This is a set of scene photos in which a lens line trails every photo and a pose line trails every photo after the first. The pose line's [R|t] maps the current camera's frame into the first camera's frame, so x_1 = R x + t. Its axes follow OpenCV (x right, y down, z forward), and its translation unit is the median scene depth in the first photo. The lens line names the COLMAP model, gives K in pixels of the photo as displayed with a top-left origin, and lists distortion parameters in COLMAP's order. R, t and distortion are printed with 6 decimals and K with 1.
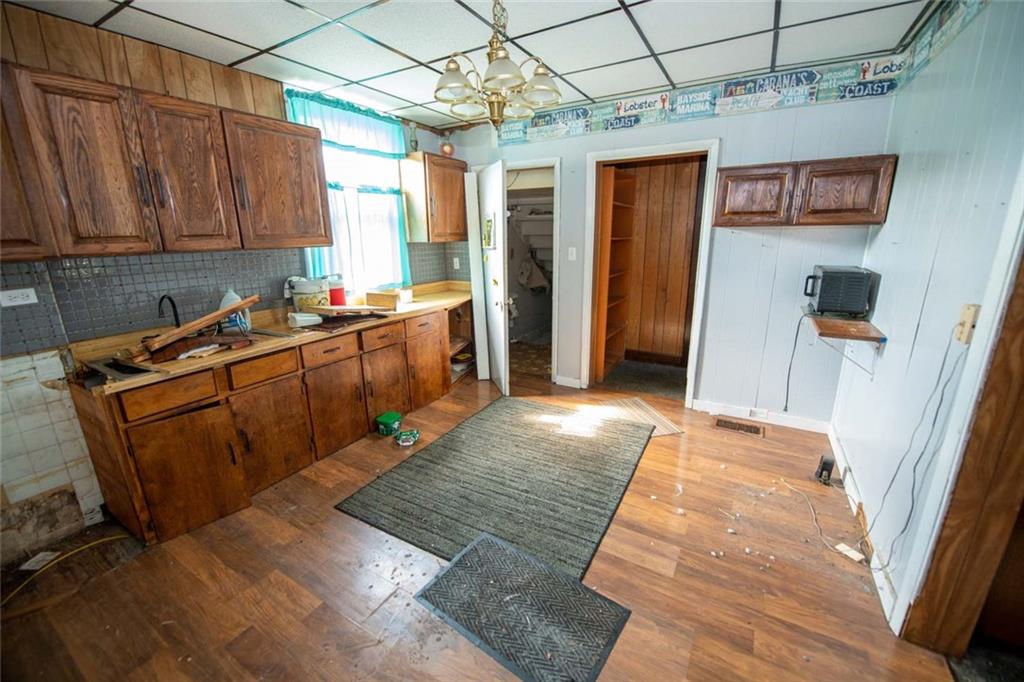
lens RADIAL K [[412.7, 0, 515.4], [0, 412.7, 338.2], [0, 0, 1]] dist [-0.011316, -0.000042]
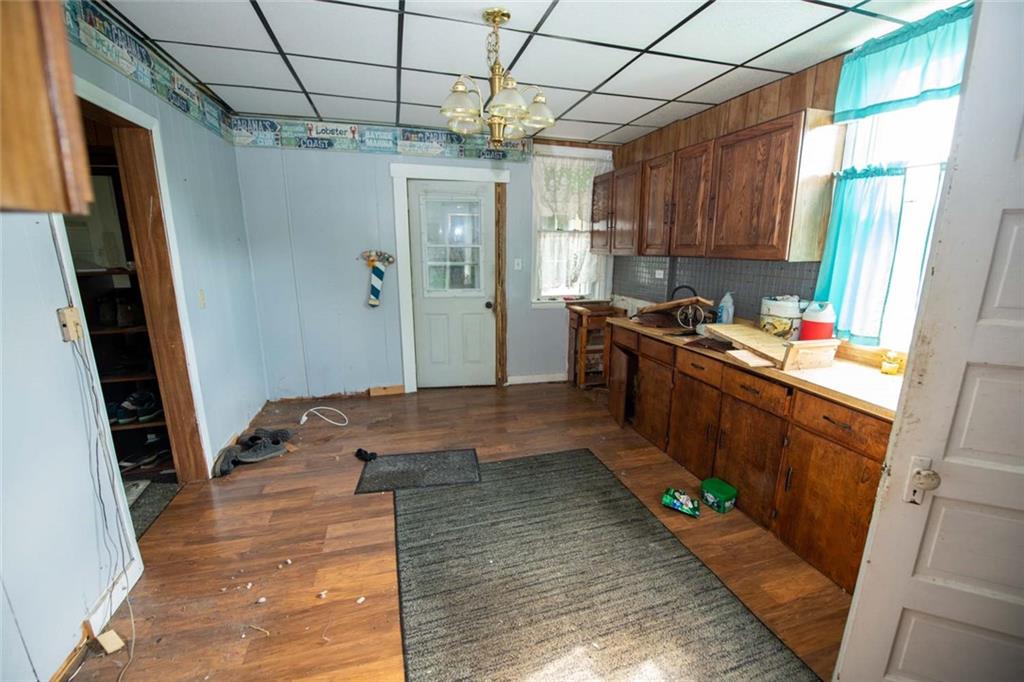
lens RADIAL K [[412.7, 0, 515.4], [0, 412.7, 338.2], [0, 0, 1]] dist [-0.011316, -0.000042]
pose [[-0.687292, 0.169473, -0.706335, 0.593353], [-0.177655, 0.903652, 0.389681, -0.384762], [0.704322, 0.393309, -0.590965, 1.462188]]
